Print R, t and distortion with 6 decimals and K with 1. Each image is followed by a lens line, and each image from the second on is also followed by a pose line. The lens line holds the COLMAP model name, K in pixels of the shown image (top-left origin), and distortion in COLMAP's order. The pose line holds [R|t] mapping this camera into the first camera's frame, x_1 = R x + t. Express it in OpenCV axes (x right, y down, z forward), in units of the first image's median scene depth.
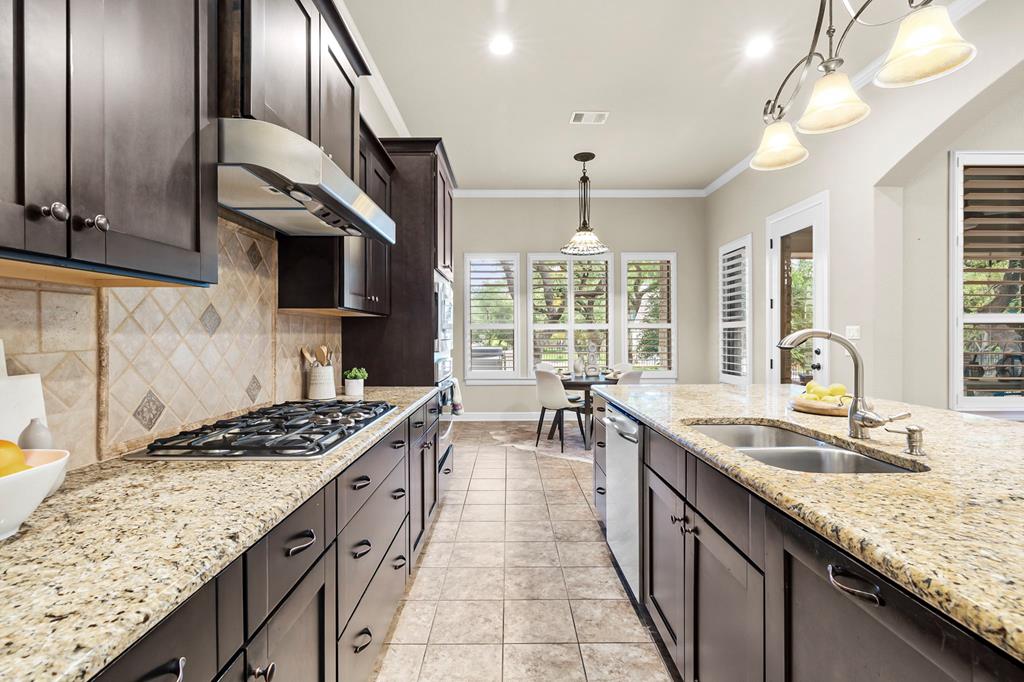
lens RADIAL K [[440.8, 0, 507.1], [0, 440.8, 335.4], [0, 0, 1]] dist [0.003086, -0.000038]
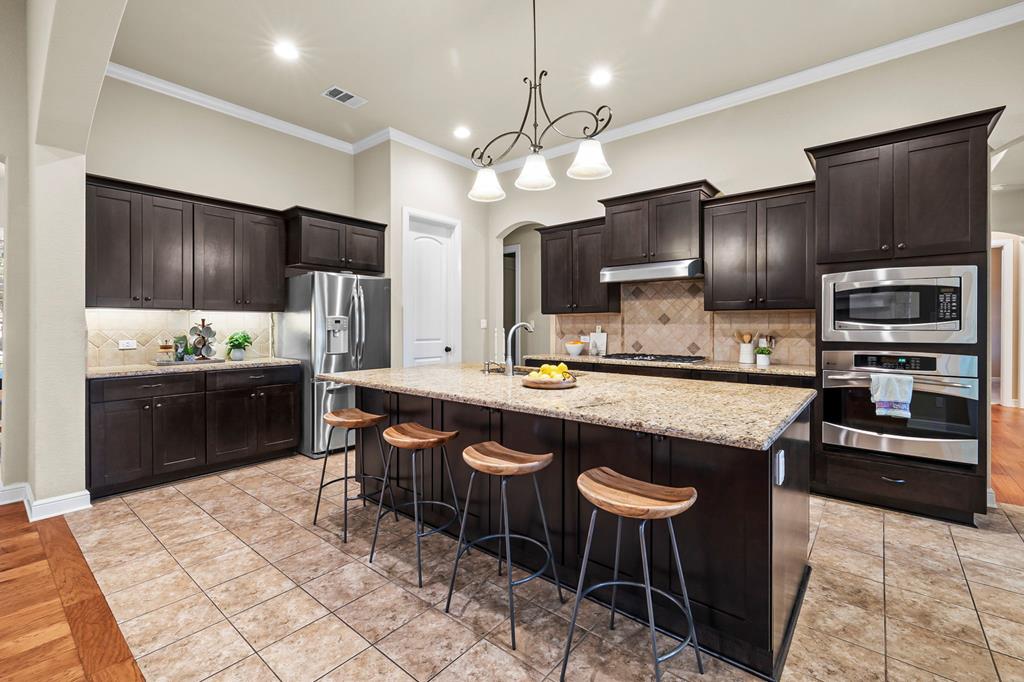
lens RADIAL K [[440.8, 0, 527.0], [0, 440.8, 327.0], [0, 0, 1]] dist [0.003086, -0.000038]
pose [[-0.606402, 0.000591, -0.795158, 2.060771], [-0.000900, 0.999999, 0.001429, 0.009881], [0.795157, 0.001582, -0.606401, 1.992964]]
